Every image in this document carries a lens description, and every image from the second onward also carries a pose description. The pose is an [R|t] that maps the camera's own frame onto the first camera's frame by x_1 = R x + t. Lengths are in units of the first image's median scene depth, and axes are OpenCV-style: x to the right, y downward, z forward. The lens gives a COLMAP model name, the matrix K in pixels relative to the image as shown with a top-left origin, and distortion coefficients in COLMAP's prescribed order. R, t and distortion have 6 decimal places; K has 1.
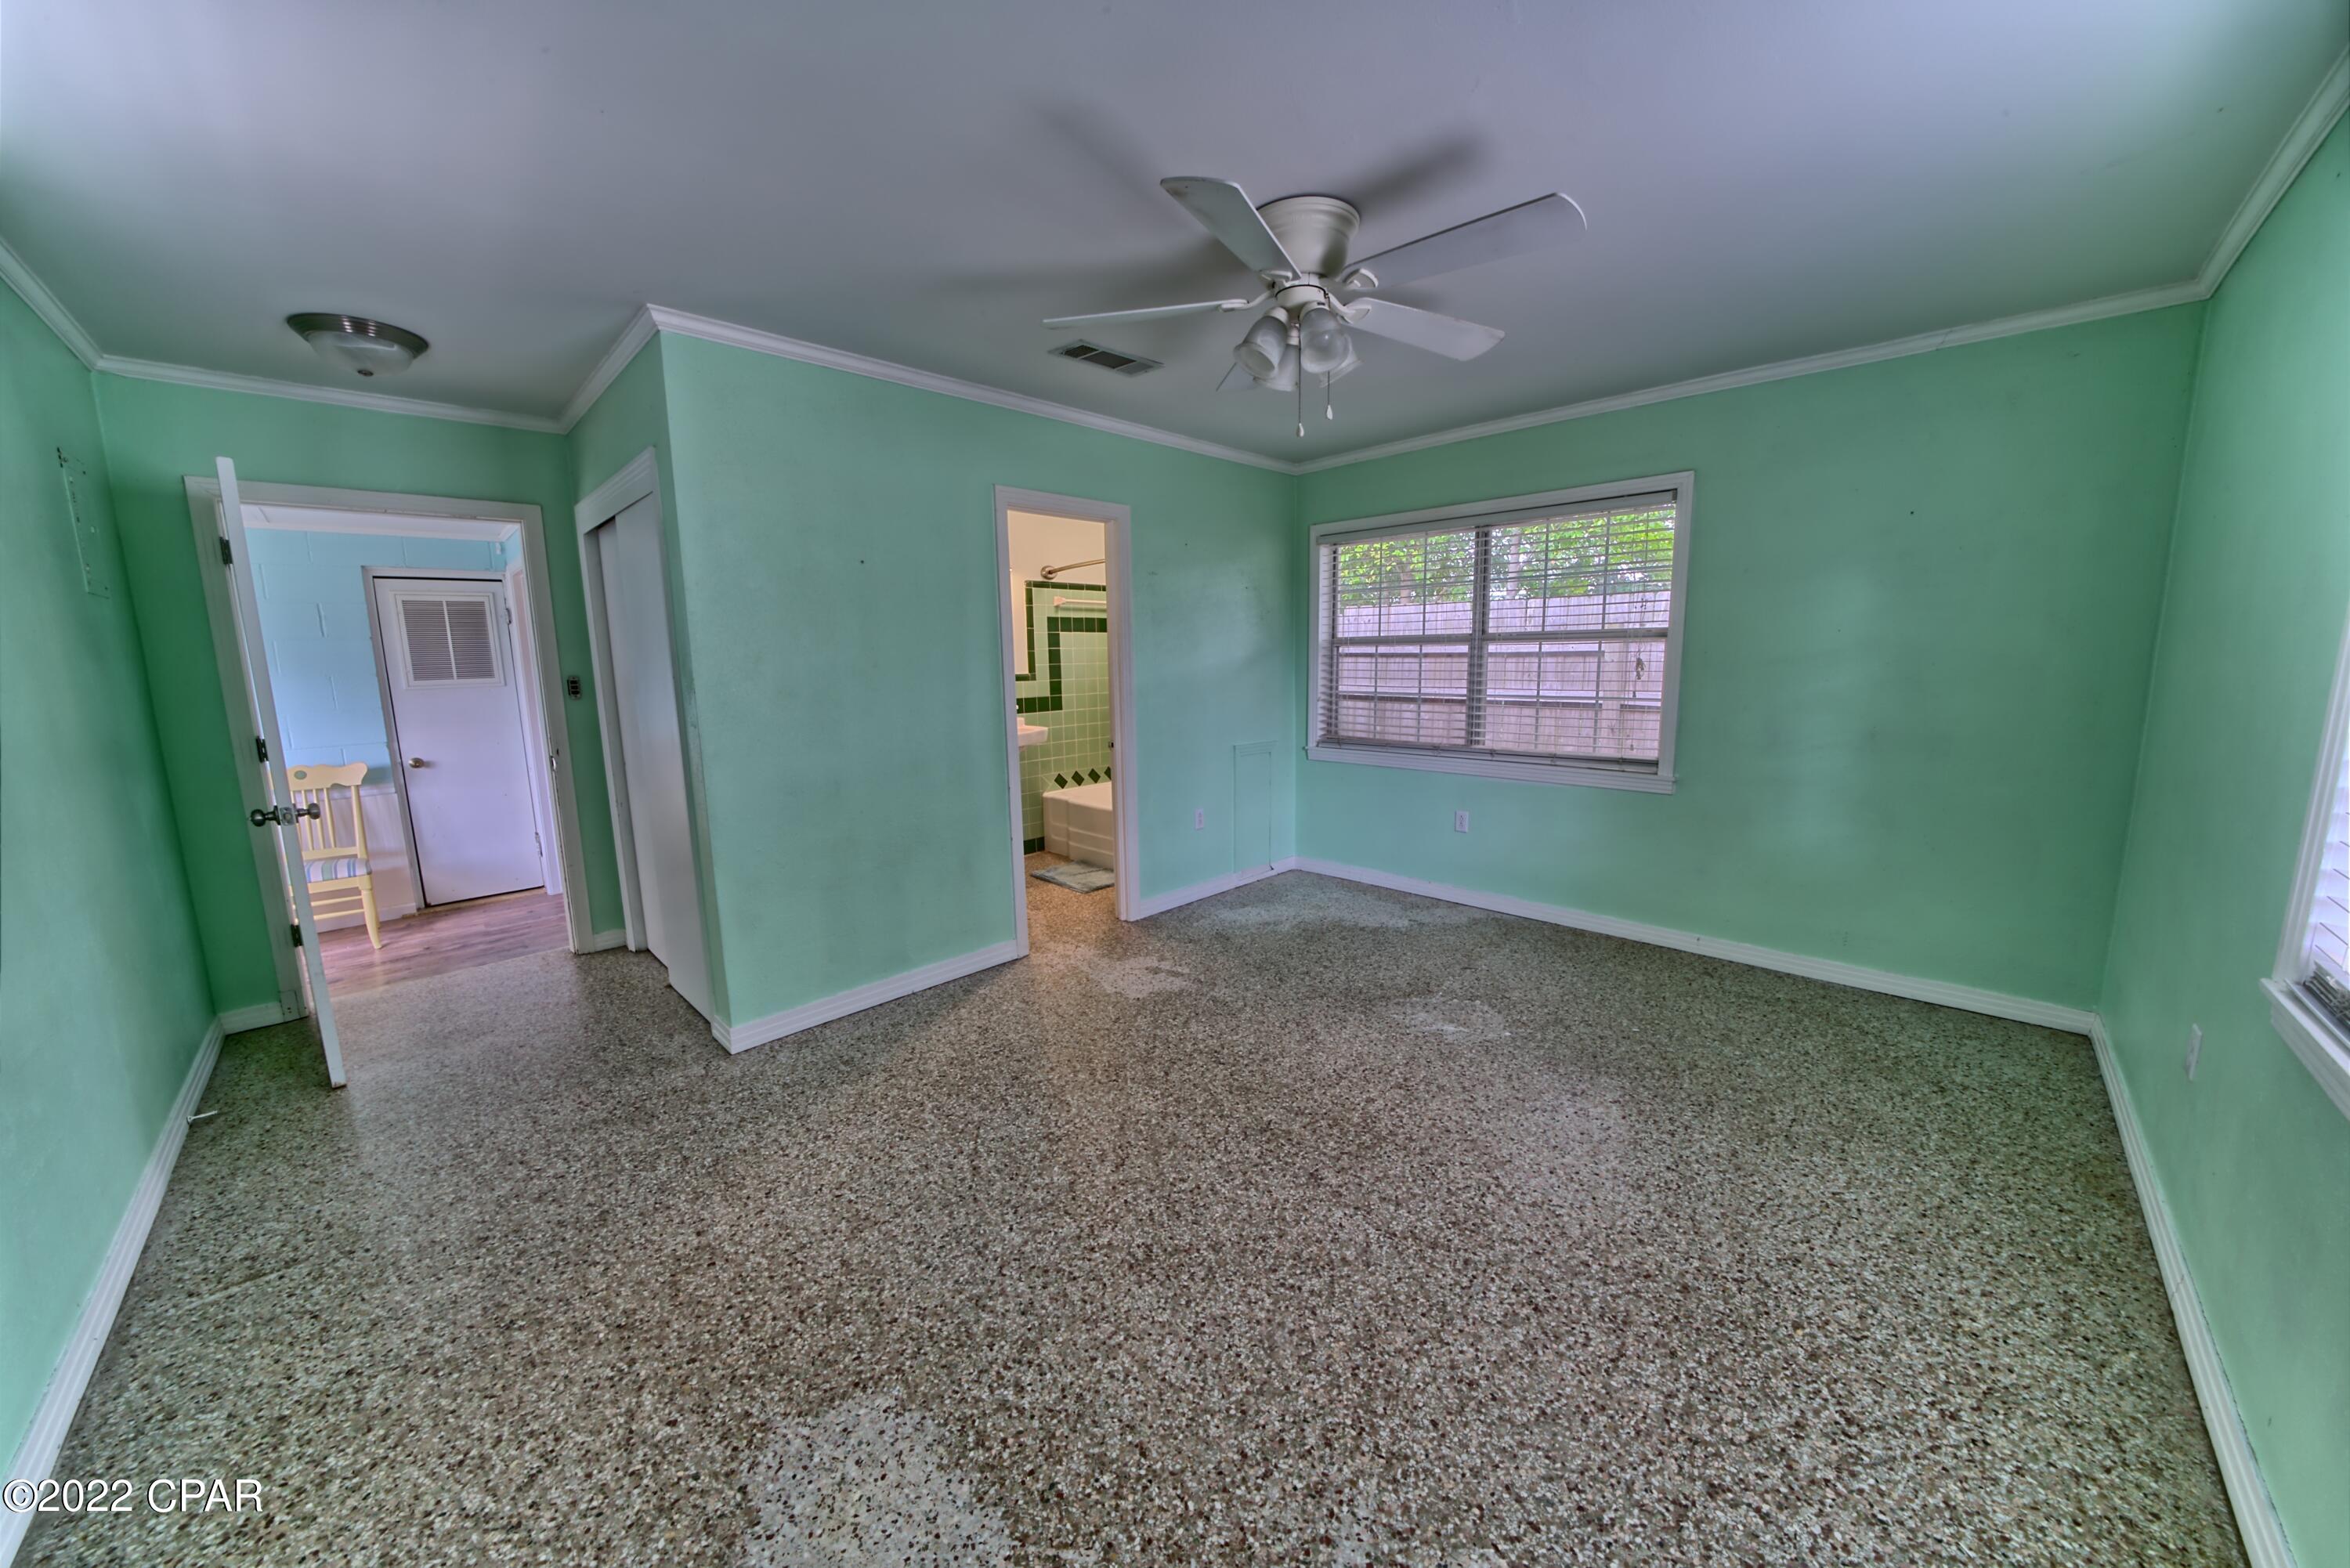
lens RADIAL K [[811.8, 0, 1172.8], [0, 811.8, 775.1], [0, 0, 1]] dist [-0.020327, 0.001060]
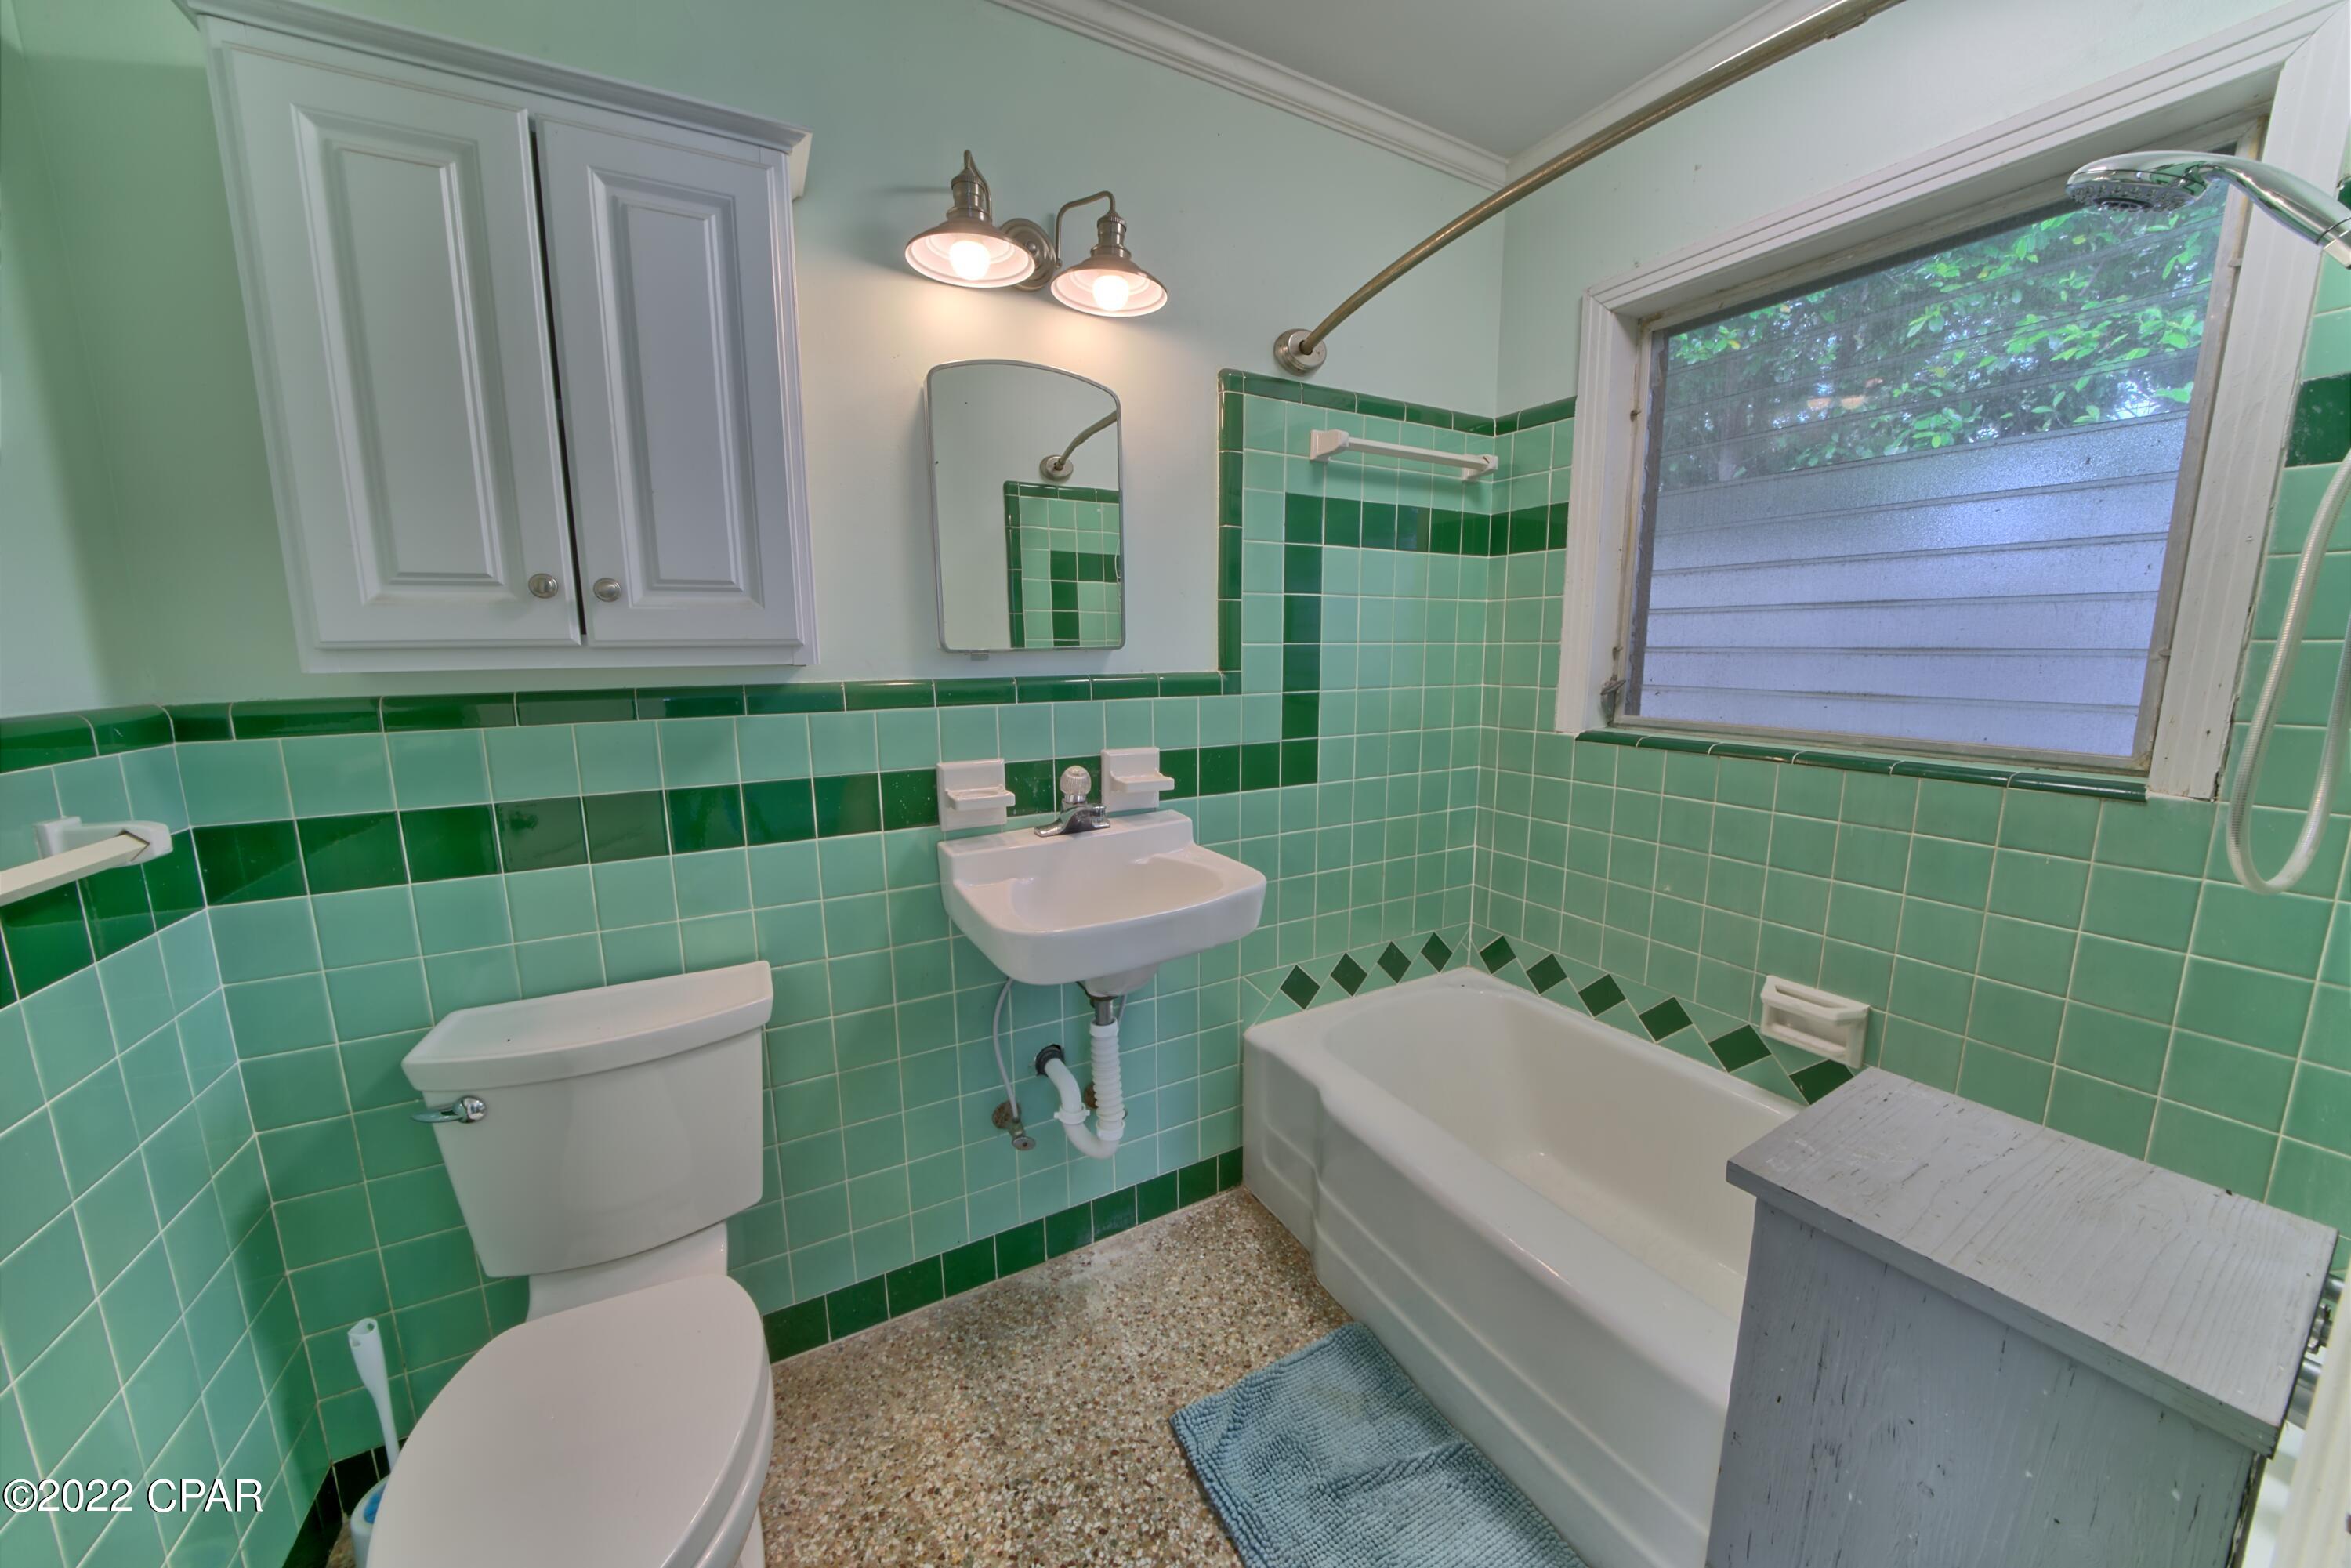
lens RADIAL K [[812.2, 0, 1169.6], [0, 812.2, 775.9], [0, 0, 1]] dist [-0.020327, 0.001060]
pose [[0.956734, 0.055866, -0.285552, -0.182622], [-0.053187, 0.998438, 0.017137, -0.157652], [0.286063, -0.001208, 0.958210, 1.224582]]
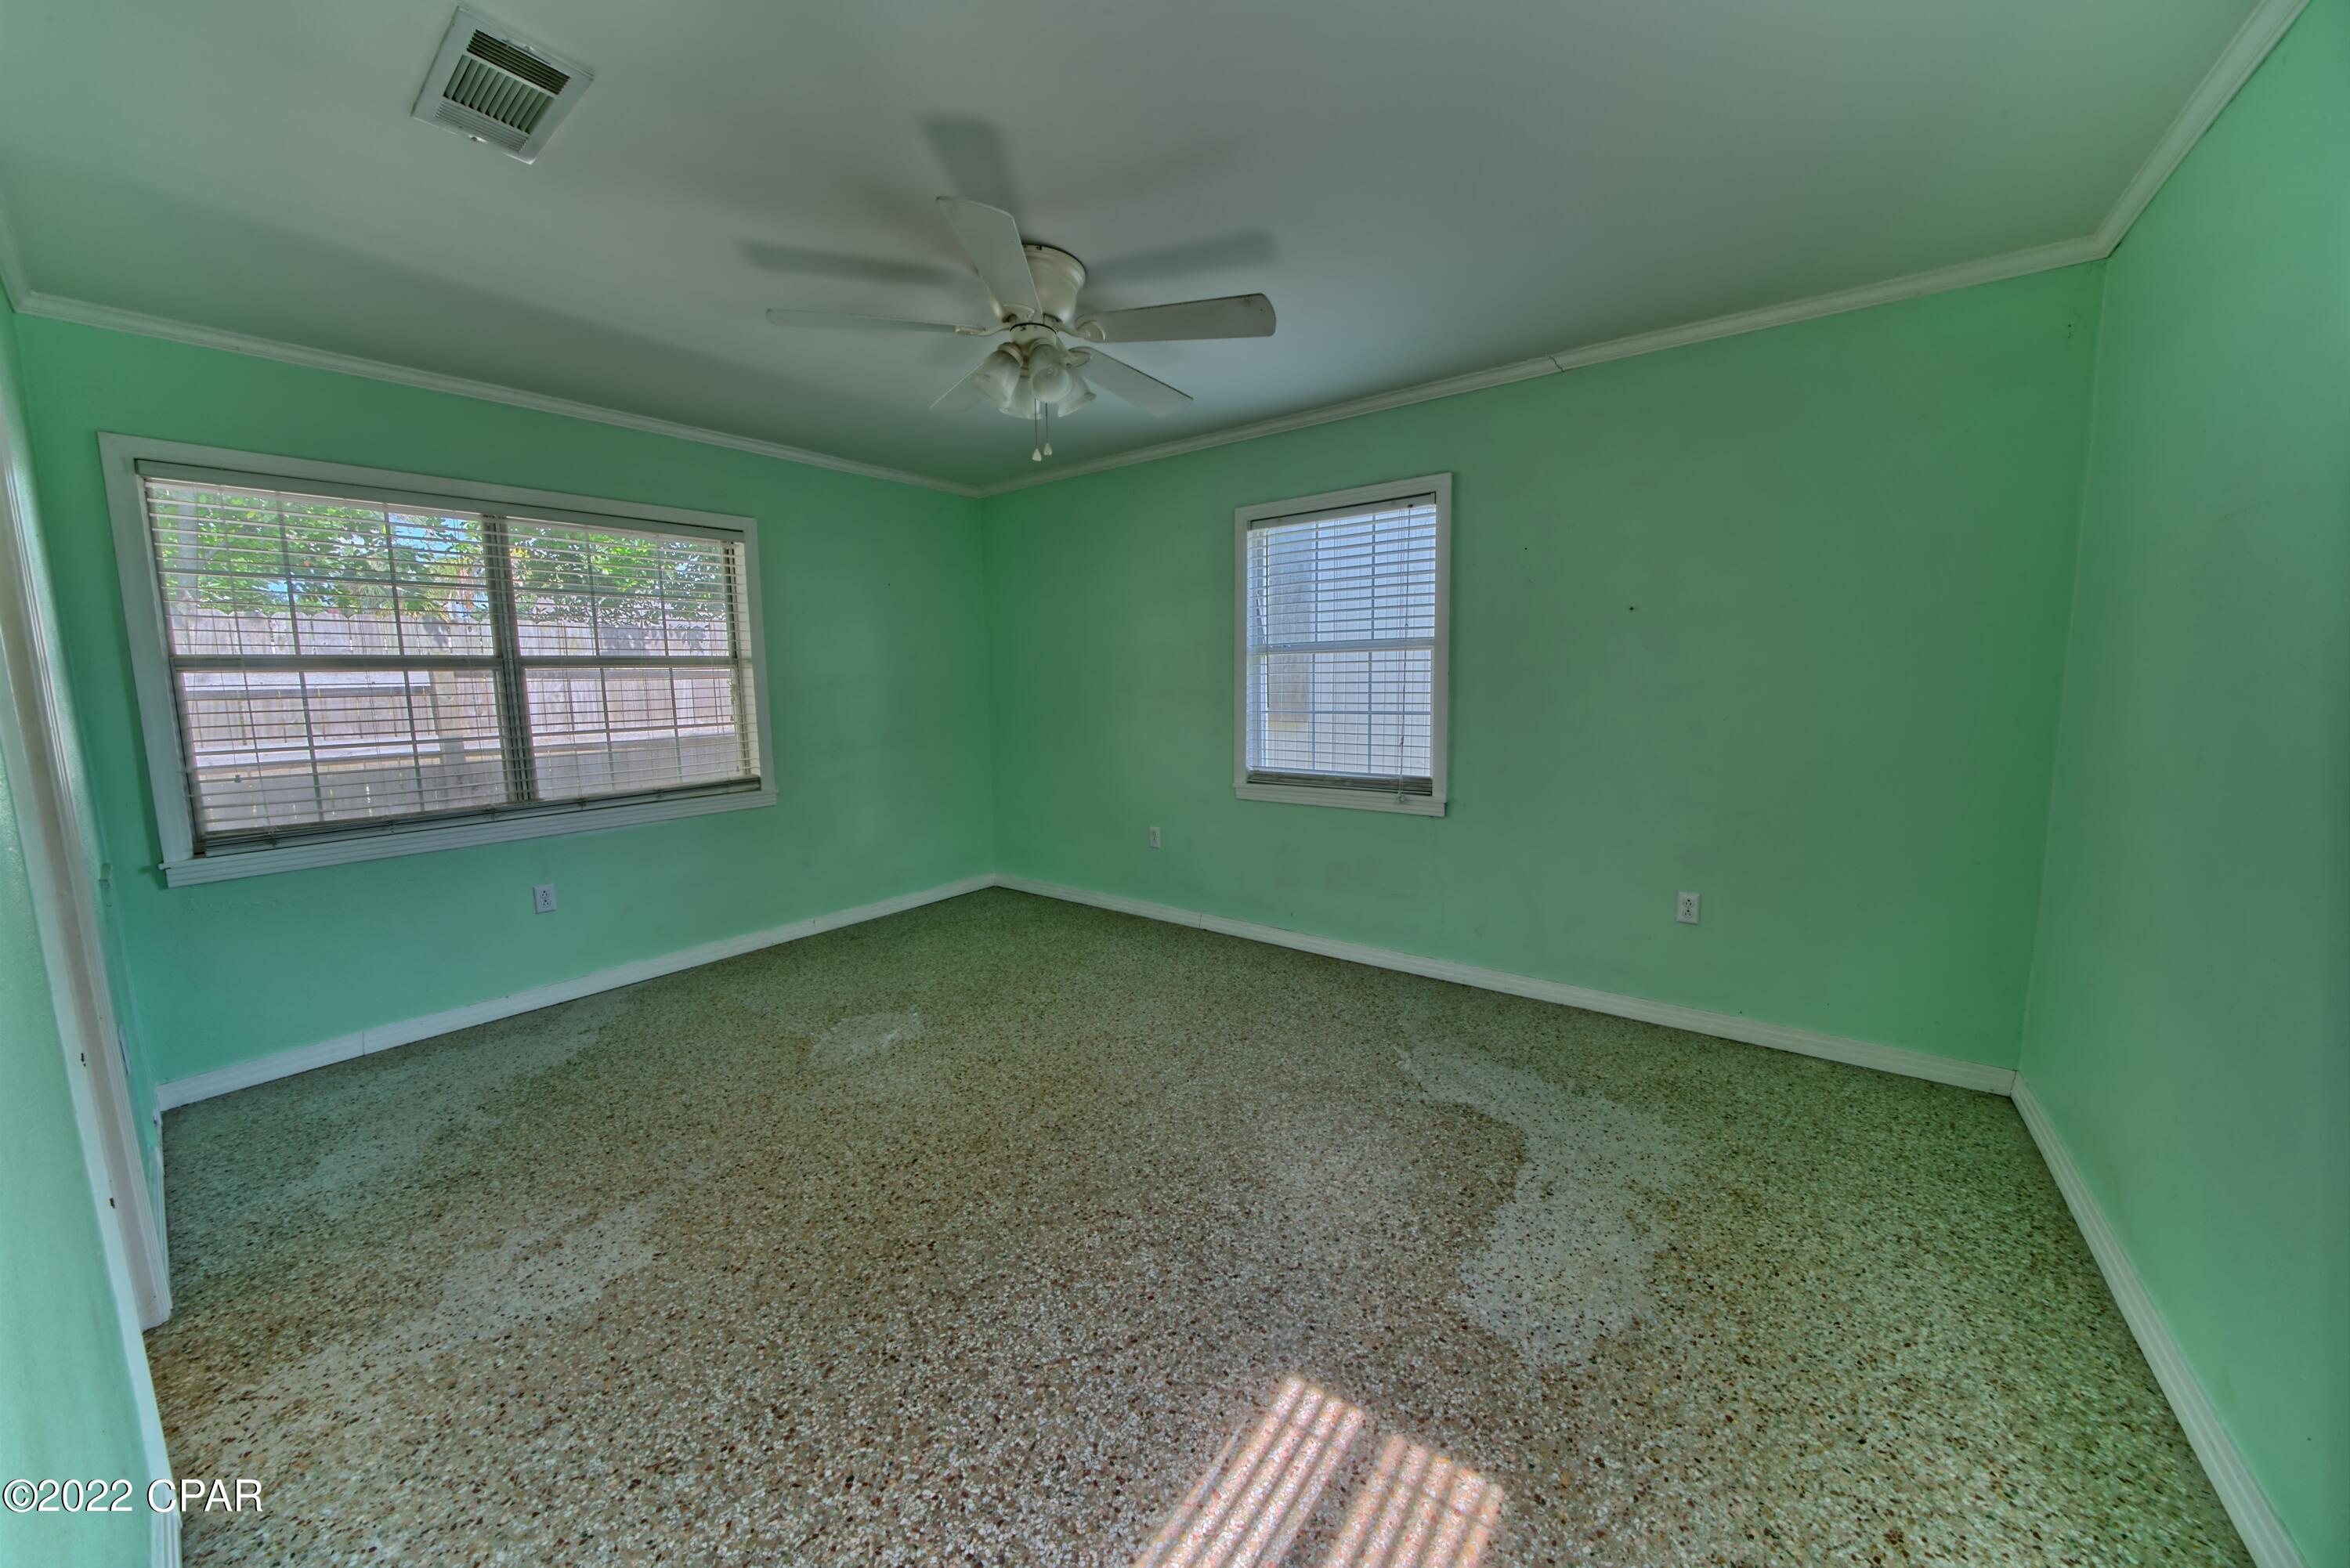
lens RADIAL K [[811.8, 0, 1175.8], [0, 811.8, 783.1], [0, 0, 1]] dist [-0.020327, 0.001060]
pose [[-0.131239, -0.108479, 0.985398, -0.640922], [0.167348, 0.977306, 0.129876, -0.067810], [-0.977124, 0.181949, -0.110107, 0.665697]]
